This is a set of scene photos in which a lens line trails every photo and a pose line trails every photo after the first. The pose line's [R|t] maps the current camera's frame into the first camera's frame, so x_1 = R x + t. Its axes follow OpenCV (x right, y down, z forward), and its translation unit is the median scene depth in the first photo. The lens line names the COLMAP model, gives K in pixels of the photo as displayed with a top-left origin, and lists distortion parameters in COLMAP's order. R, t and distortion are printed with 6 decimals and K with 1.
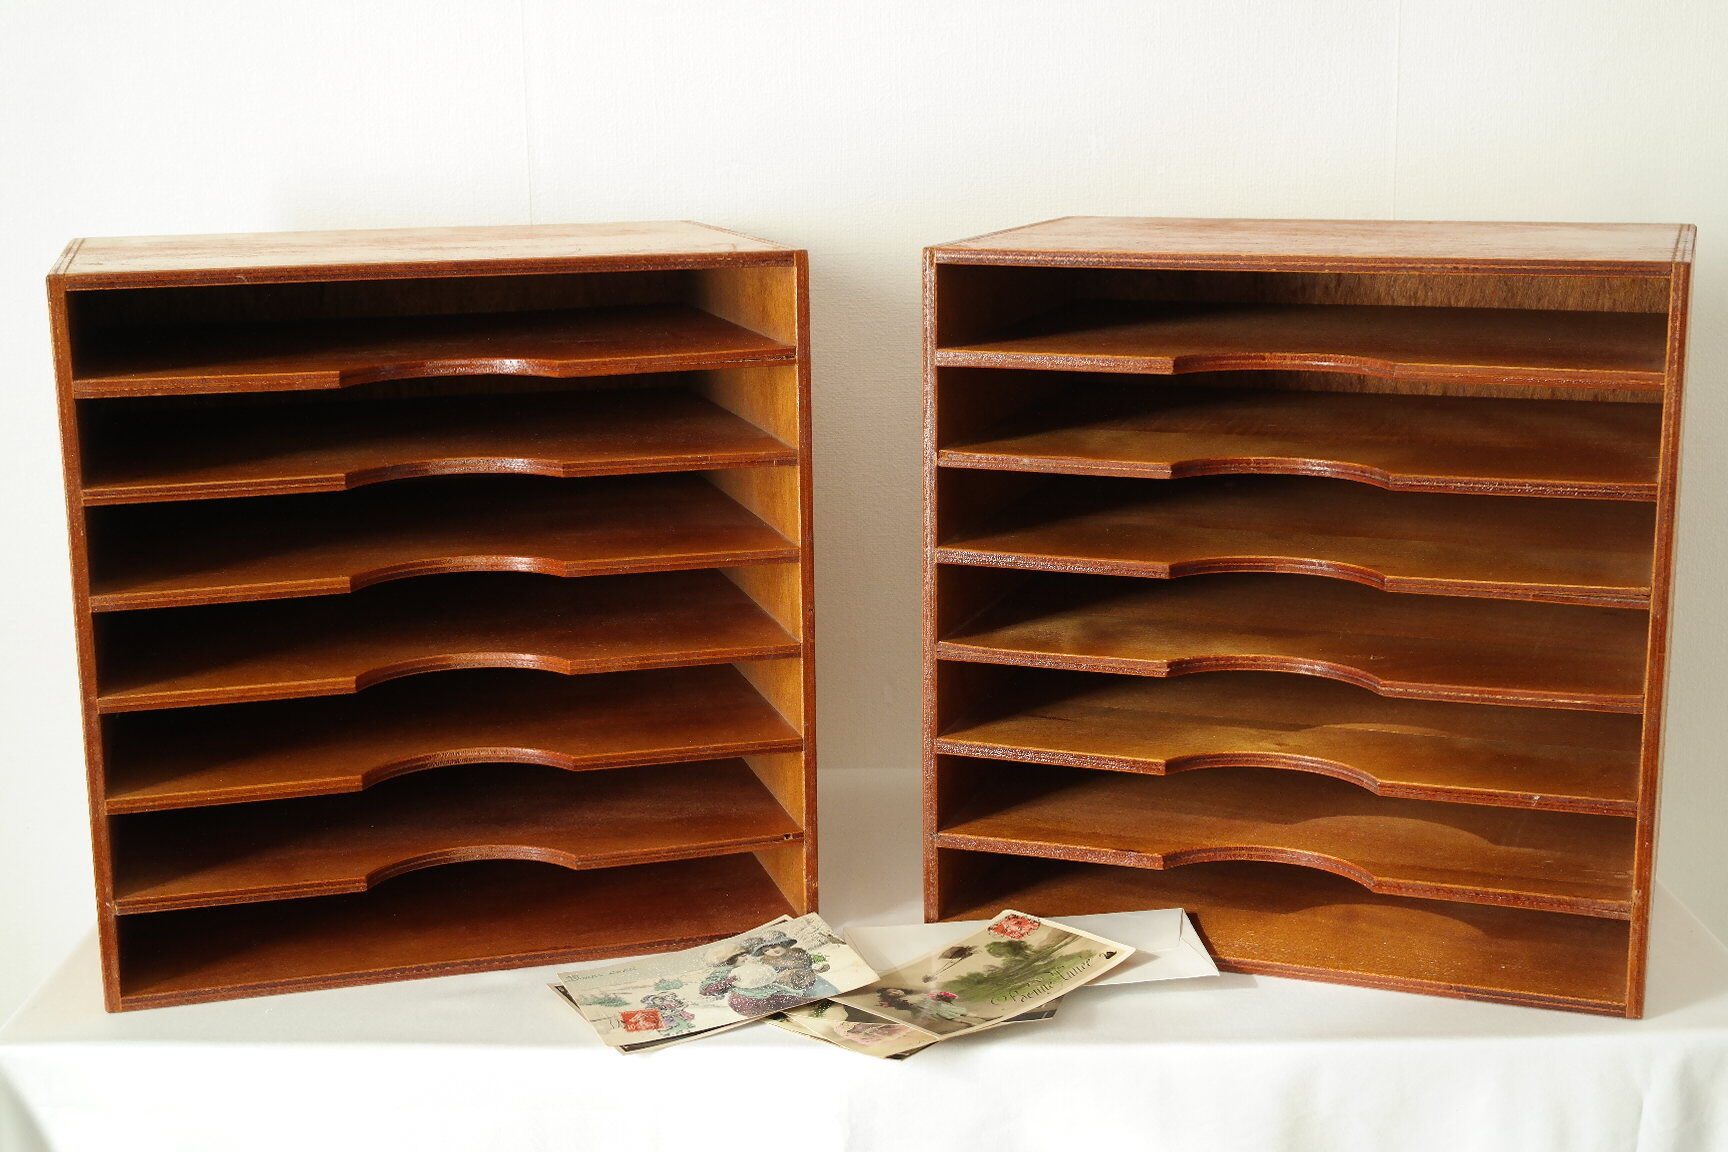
lens RADIAL K [[2429.4, 0, 872.7], [0, 2429.4, 577.1], [0, 0, 1]] dist [0.017336, 0.086282]
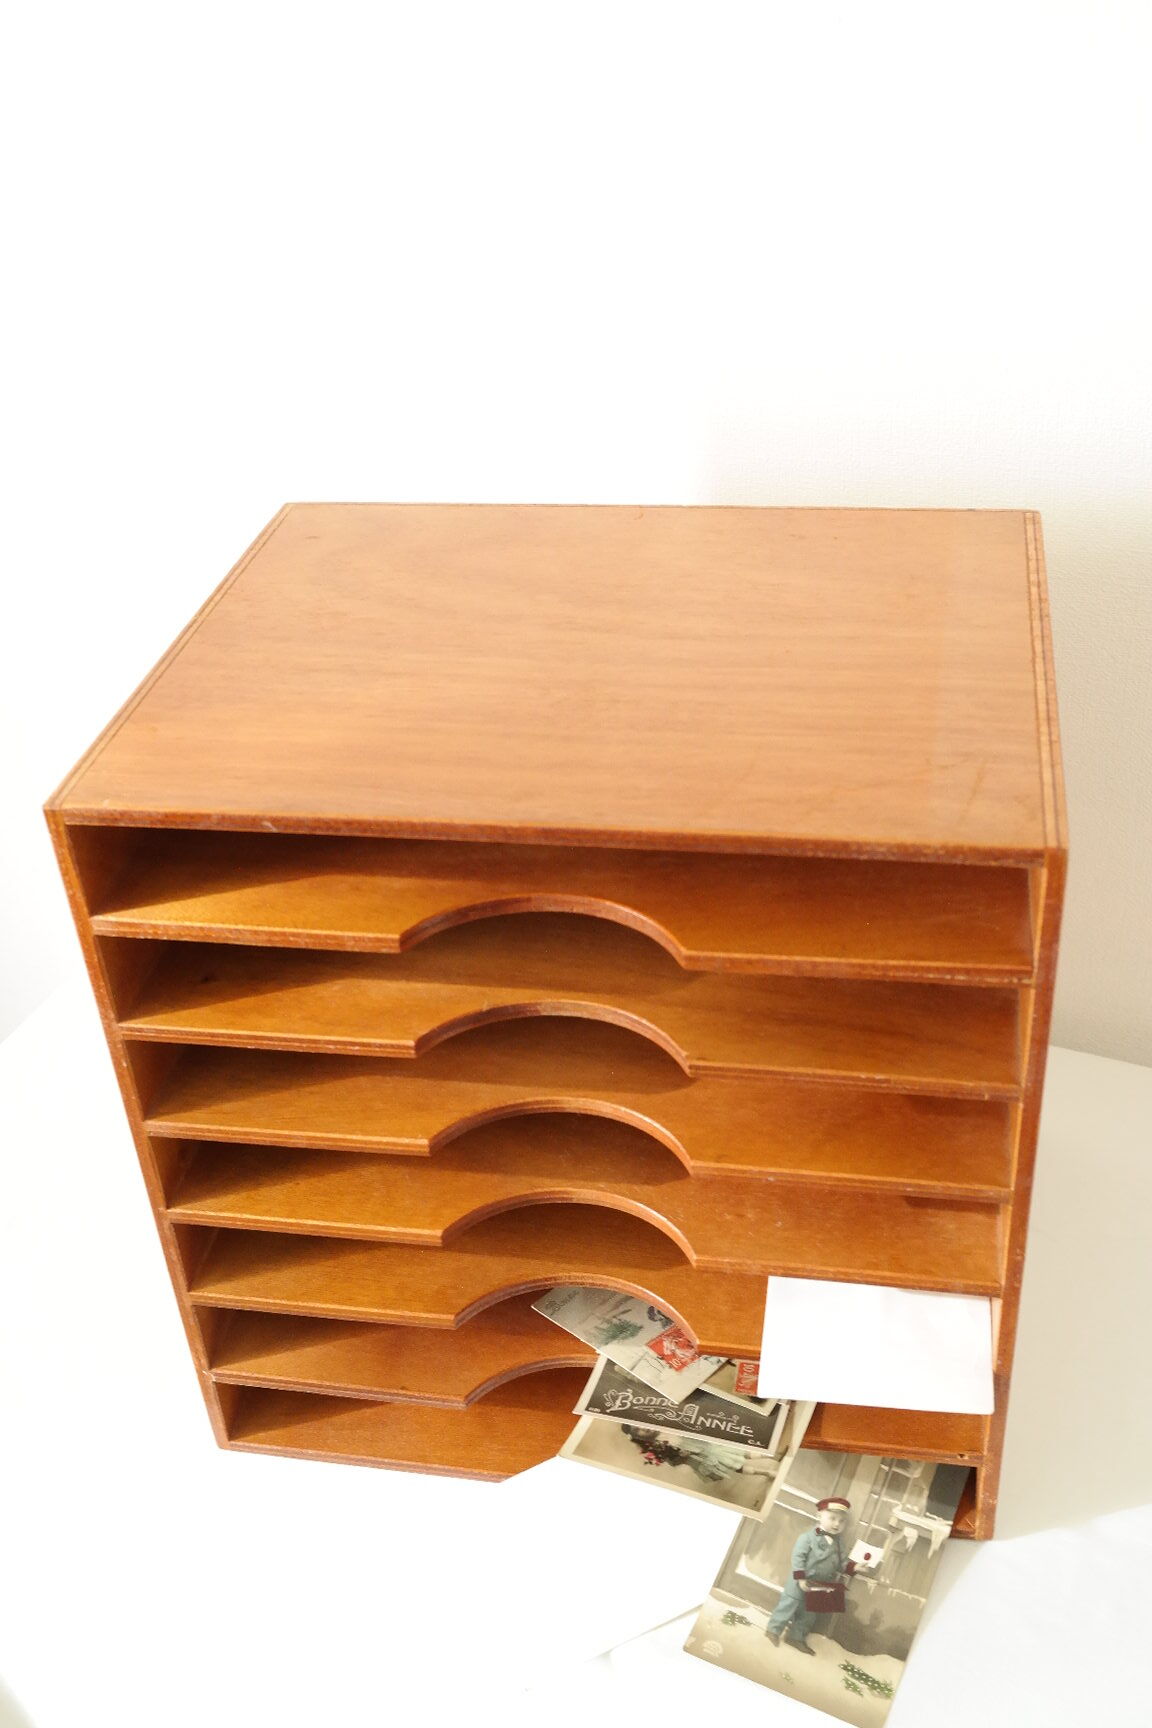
lens RADIAL K [[1752.6, 0, 576.0], [0, 1752.6, 864.0], [0, 0, 1]] dist [-0.005115, -0.011444]
pose [[0.896506, 0.204769, -0.392871, 0.040424], [-0.038849, 0.919696, 0.390705, -0.314256], [0.441326, -0.335007, 0.832467, 0.561903]]
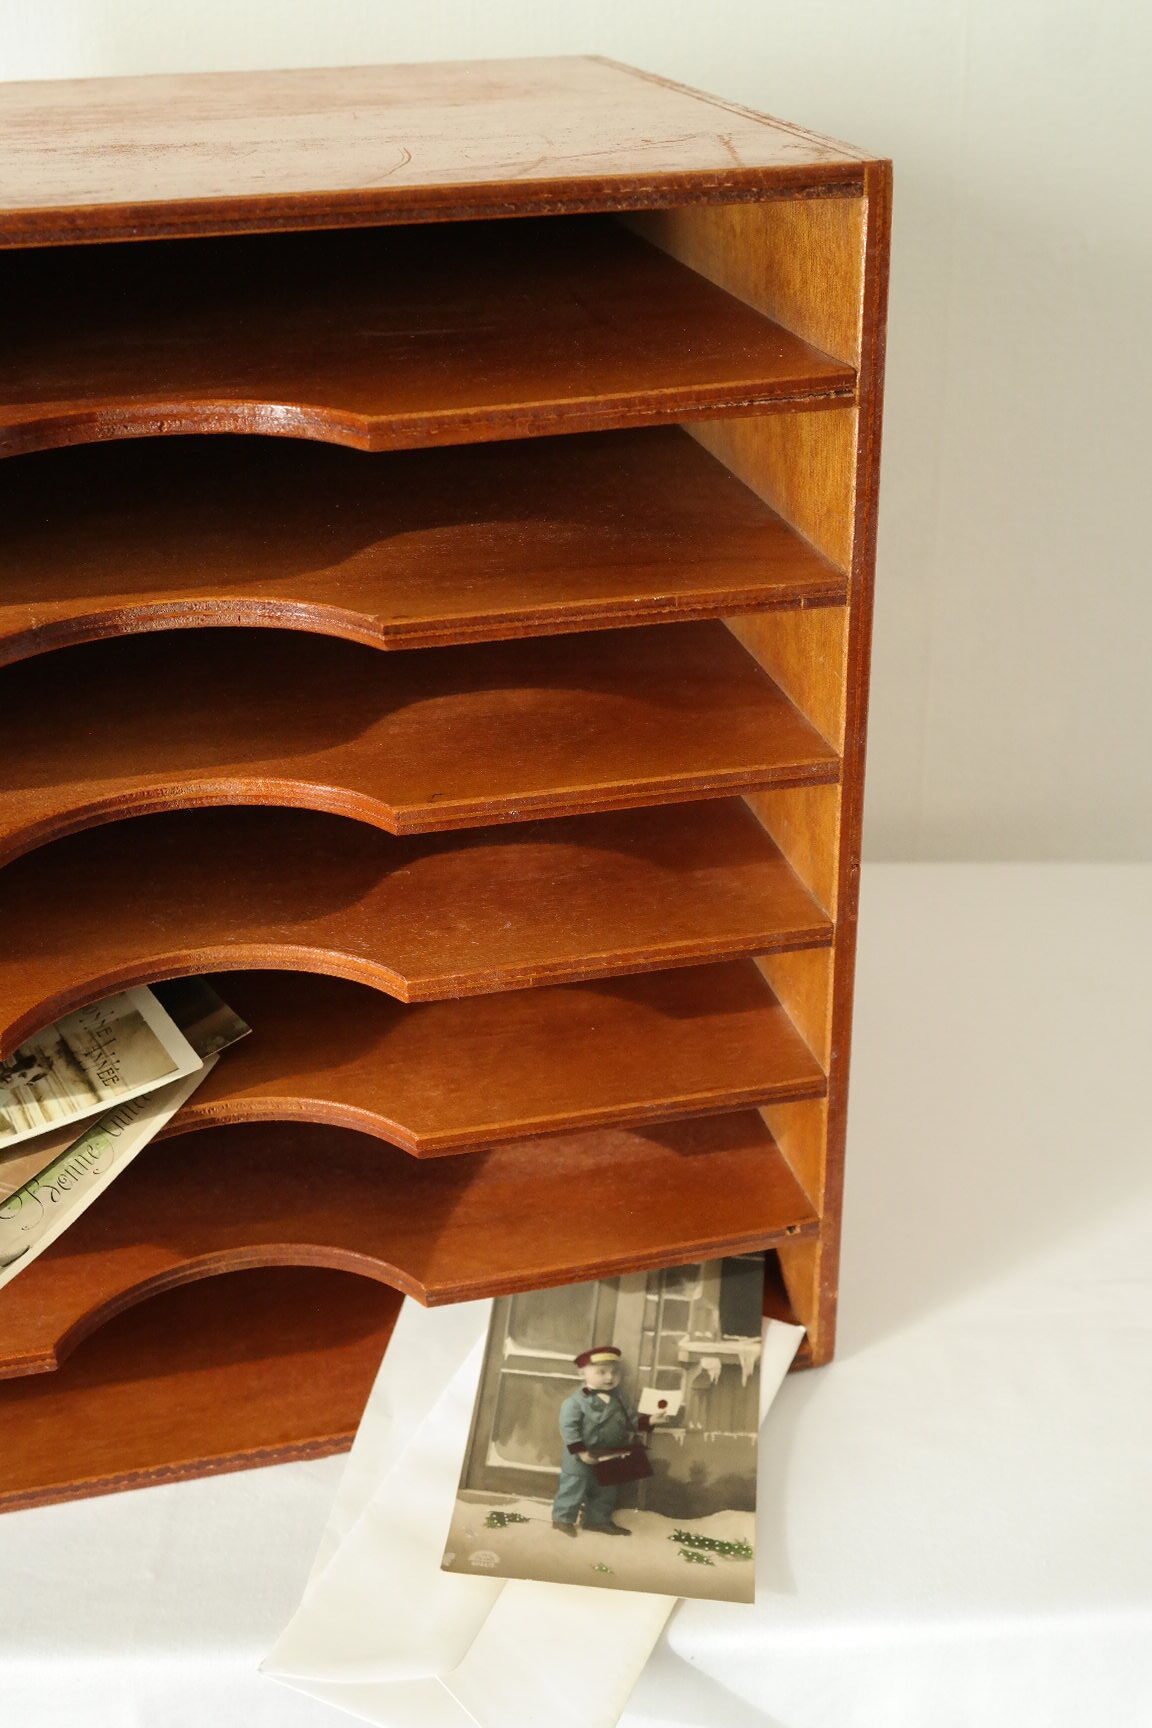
lens RADIAL K [[2000.6, 0, 576.0], [0, 2000.6, 864.0], [0, 0, 1]] dist [0.000944, 0.002800]
pose [[0.999112, 0.010716, -0.040755, -0.072092], [0.000410, 0.964612, 0.263675, -0.107737], [0.042139, -0.263457, 0.963750, 0.602545]]
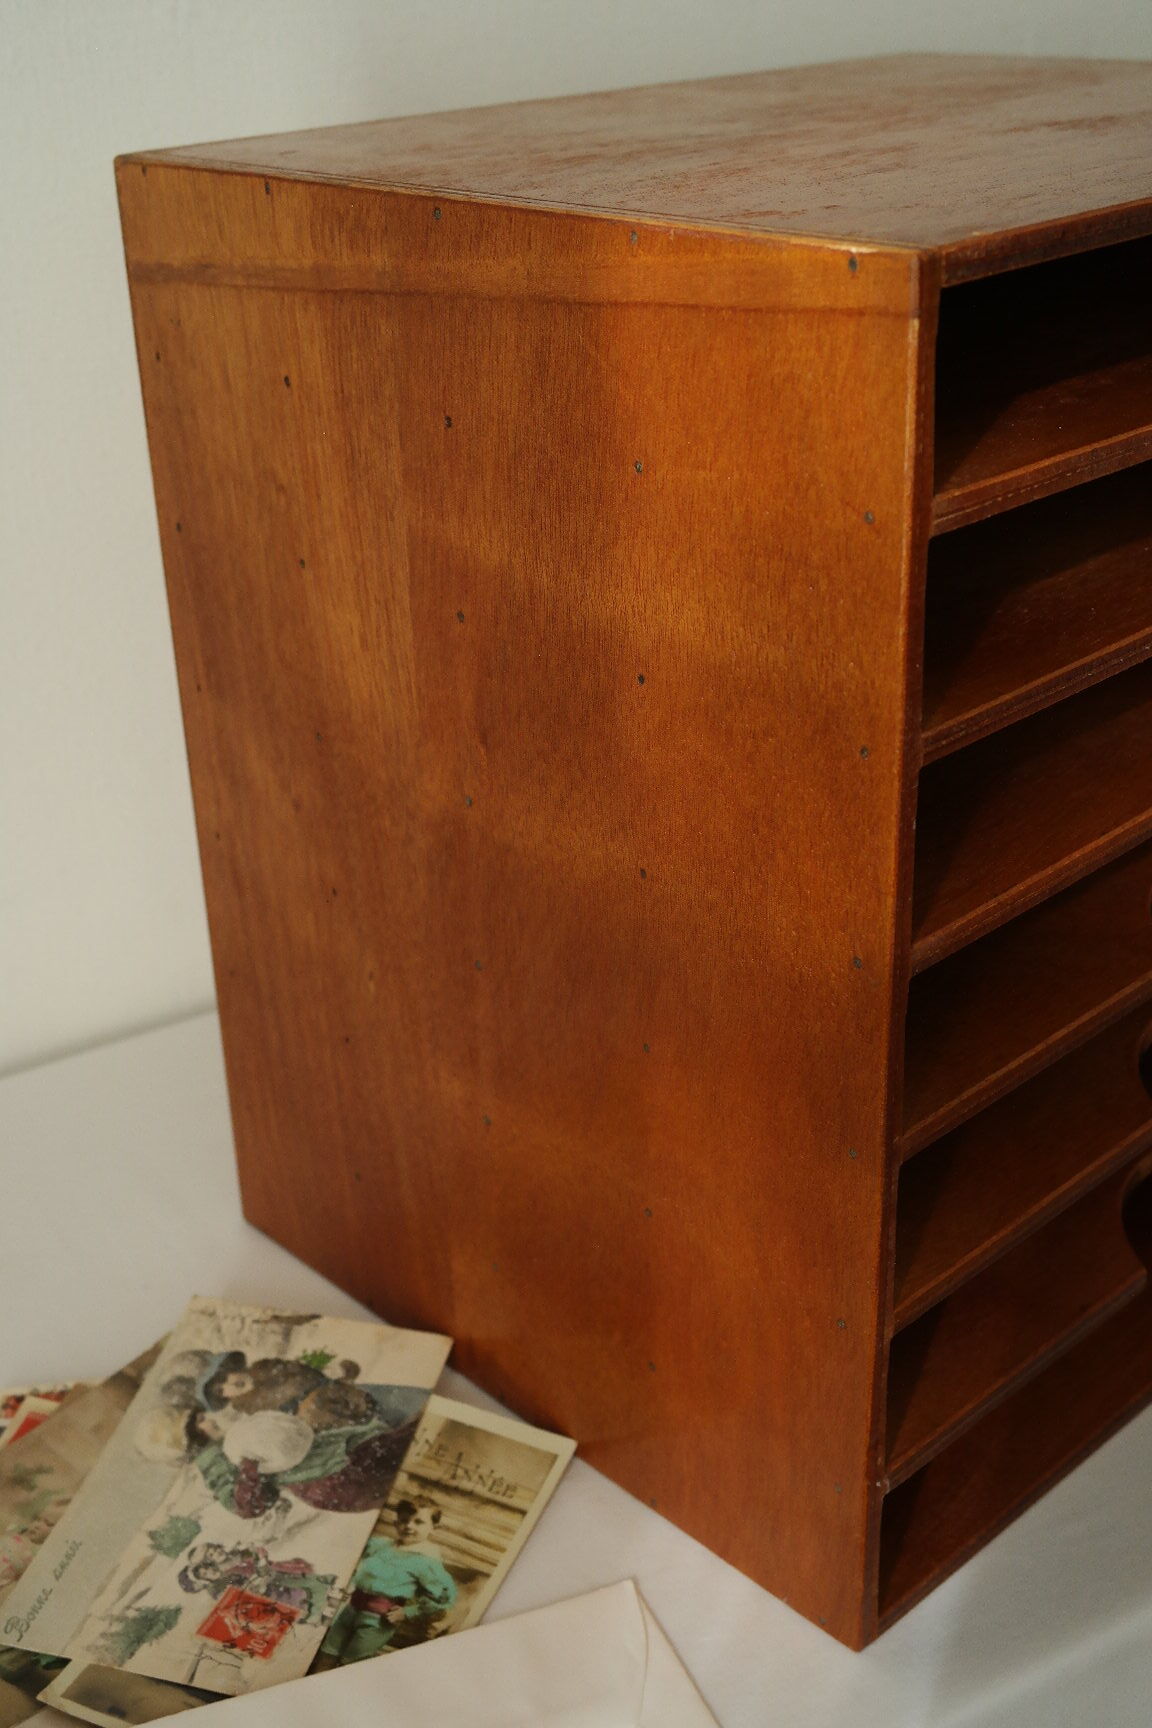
lens RADIAL K [[2084.7, 0, 576.0], [0, 2084.7, 864.0], [0, 0, 1]] dist [-0.007627, 0.013193]
pose [[0.878093, -0.218660, 0.425605, -0.528671], [0.117613, 0.960821, 0.250980, -0.112715], [-0.463809, -0.170327, 0.869407, 0.659793]]
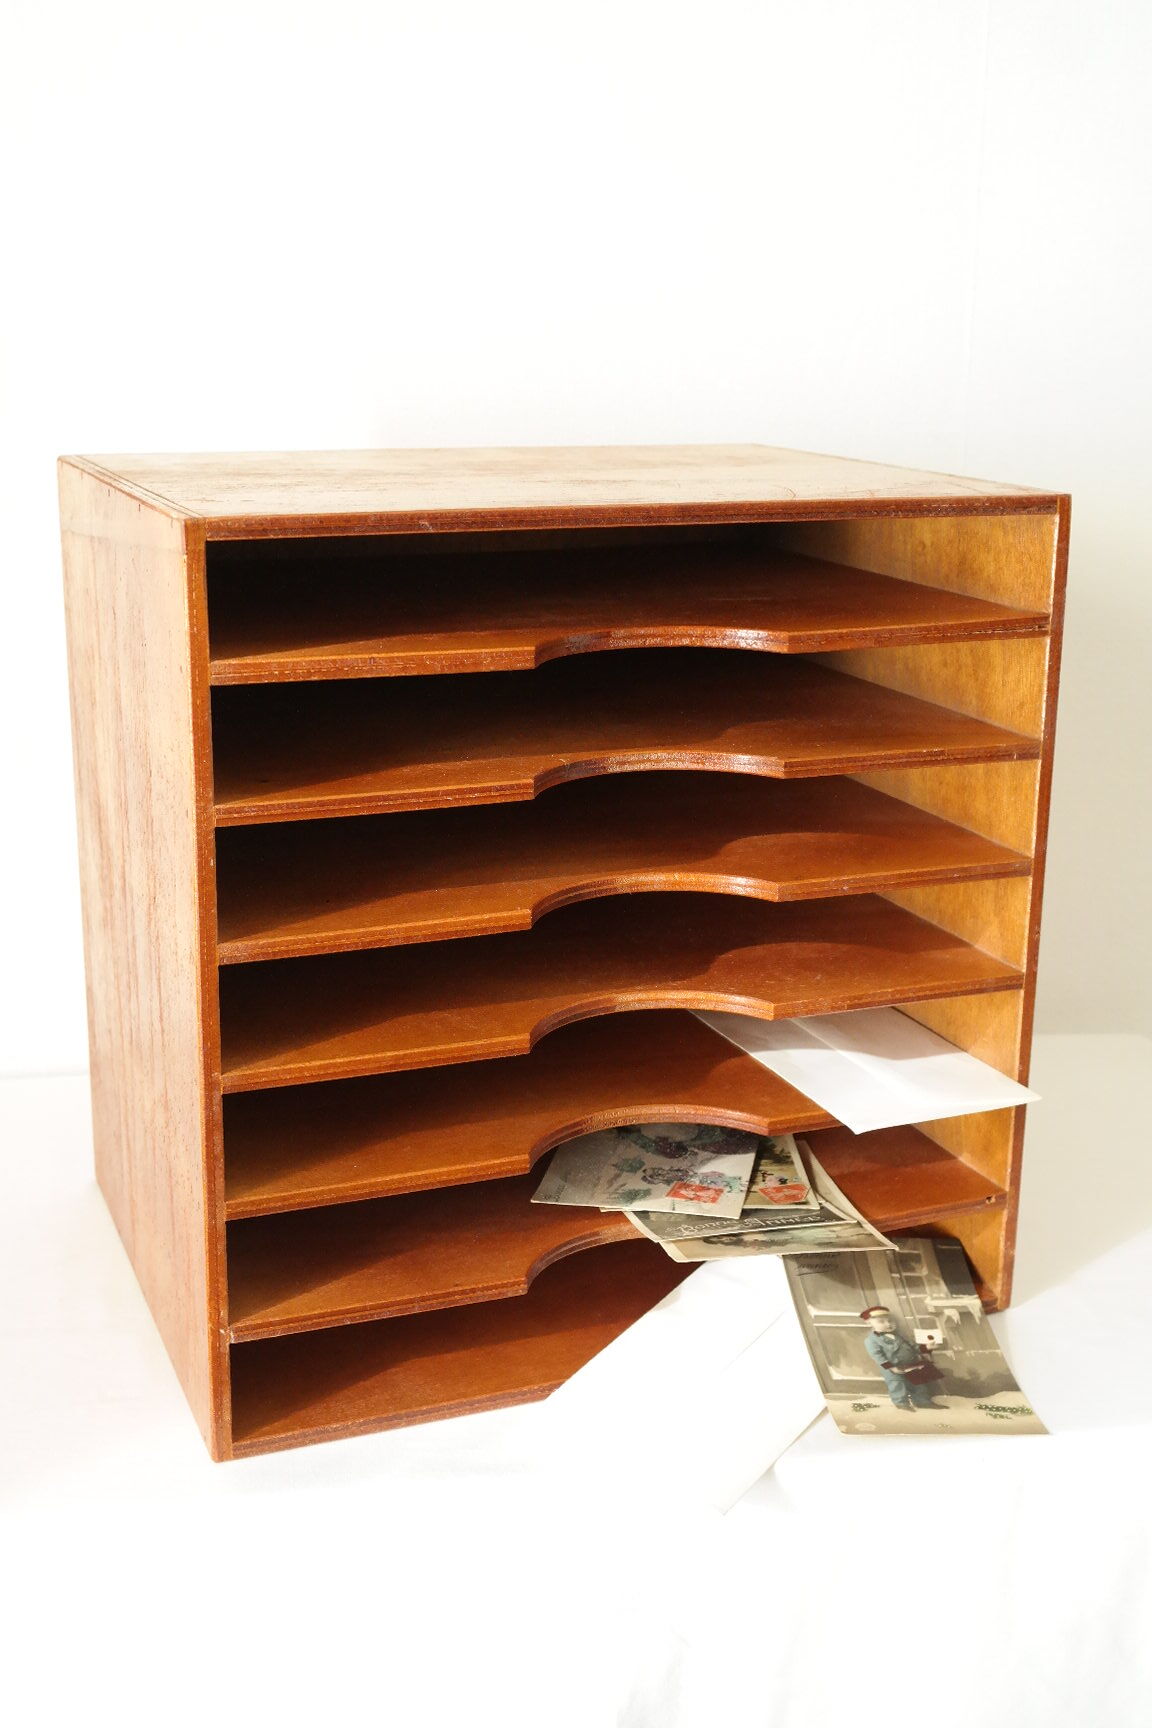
lens RADIAL K [[2084.7, 0, 576.0], [0, 2084.7, 864.0], [0, 0, 1]] dist [-0.007627, 0.013193]
pose [[0.992859, -0.004459, 0.119211, -0.278485], [-0.002906, 0.998101, 0.061537, -0.055418], [-0.119259, -0.061444, 0.990960, 0.334476]]
